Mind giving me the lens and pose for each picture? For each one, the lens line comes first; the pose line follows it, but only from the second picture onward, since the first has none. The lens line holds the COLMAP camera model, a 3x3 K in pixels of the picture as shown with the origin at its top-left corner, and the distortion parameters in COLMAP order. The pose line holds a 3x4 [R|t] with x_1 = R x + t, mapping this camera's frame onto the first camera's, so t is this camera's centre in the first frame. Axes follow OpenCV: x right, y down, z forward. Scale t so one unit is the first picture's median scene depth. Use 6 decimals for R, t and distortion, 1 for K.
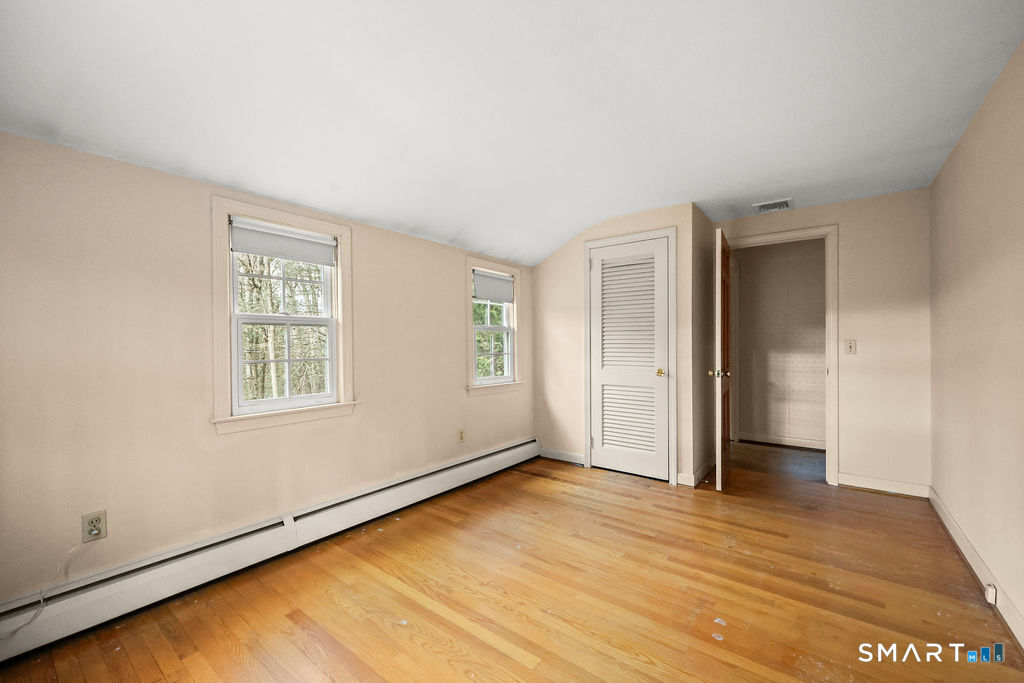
lens RADIAL K [[413.4, 0, 514.9], [0, 413.4, 342.6], [0, 0, 1]] dist [0.000291, 0.000091]
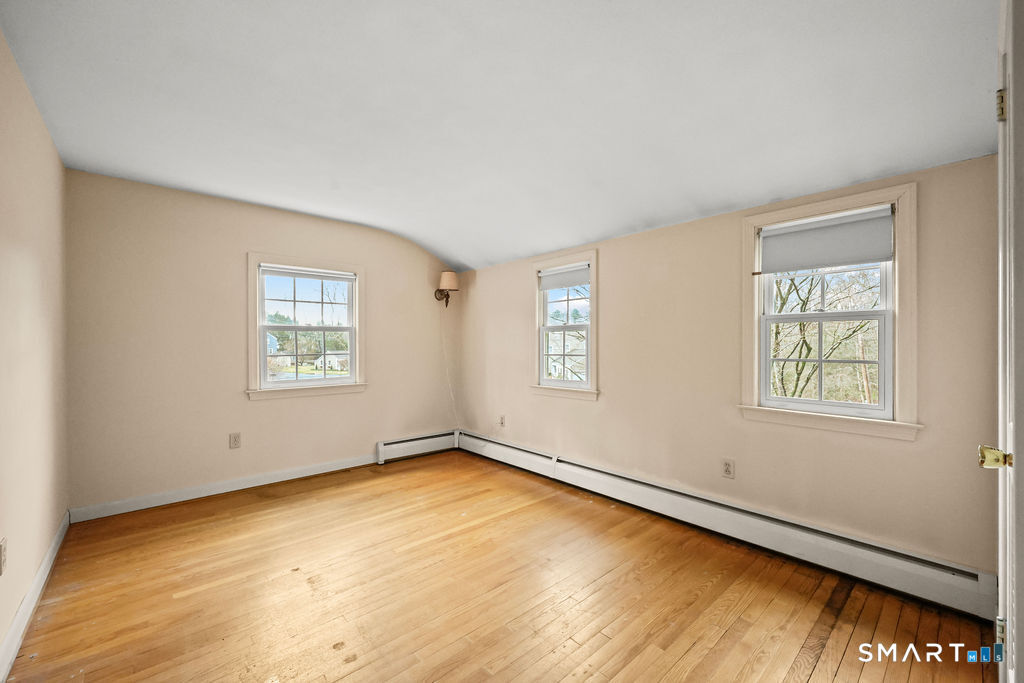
lens RADIAL K [[413.4, 0, 514.9], [0, 413.4, 342.6], [0, 0, 1]] dist [0.000291, 0.000091]
pose [[-0.186718, 0.008327, -0.982378, 0.664553], [0.013677, 0.999889, 0.005876, -0.008786], [0.982318, -0.012338, -0.186811, 0.771221]]
